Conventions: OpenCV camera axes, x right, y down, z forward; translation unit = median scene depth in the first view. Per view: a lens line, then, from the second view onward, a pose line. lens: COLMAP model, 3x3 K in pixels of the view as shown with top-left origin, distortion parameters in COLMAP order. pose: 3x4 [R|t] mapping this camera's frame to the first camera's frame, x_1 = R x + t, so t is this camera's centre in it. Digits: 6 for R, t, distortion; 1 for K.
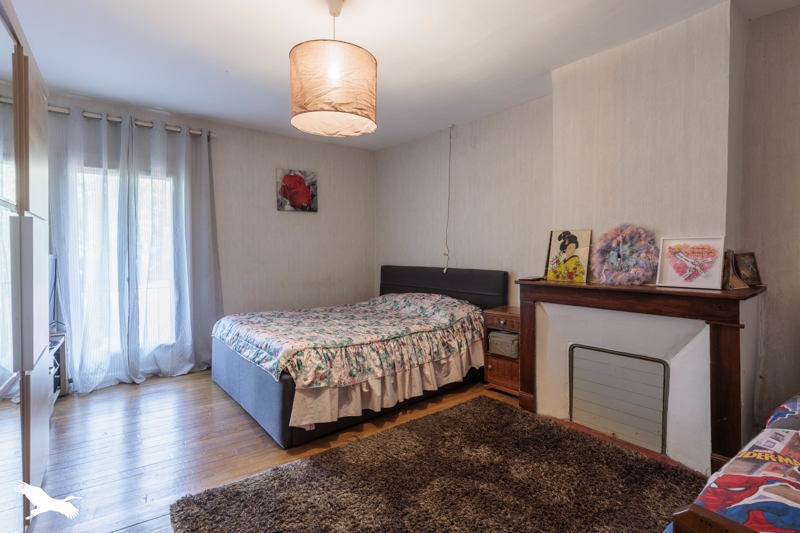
lens RADIAL K [[396.3, 0, 399.5], [0, 396.3, 264.2], [0, 0, 1]] dist [-0.000800, 0.000007]
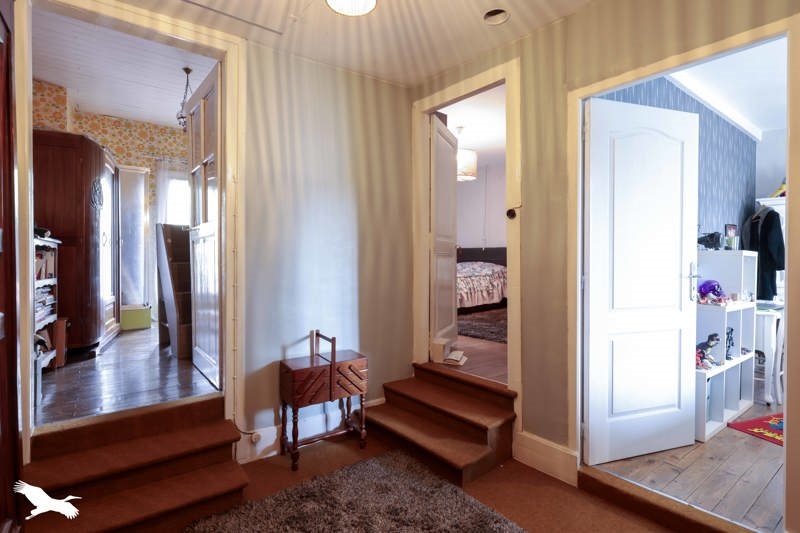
lens RADIAL K [[396.3, 0, 399.9], [0, 396.3, 266.6], [0, 0, 1]] dist [-0.000800, 0.000007]
pose [[0.999693, -0.001952, 0.024709, -0.374967], [0.002157, 0.999964, -0.008262, 0.135282], [-0.024692, 0.008313, 0.999661, -0.915879]]
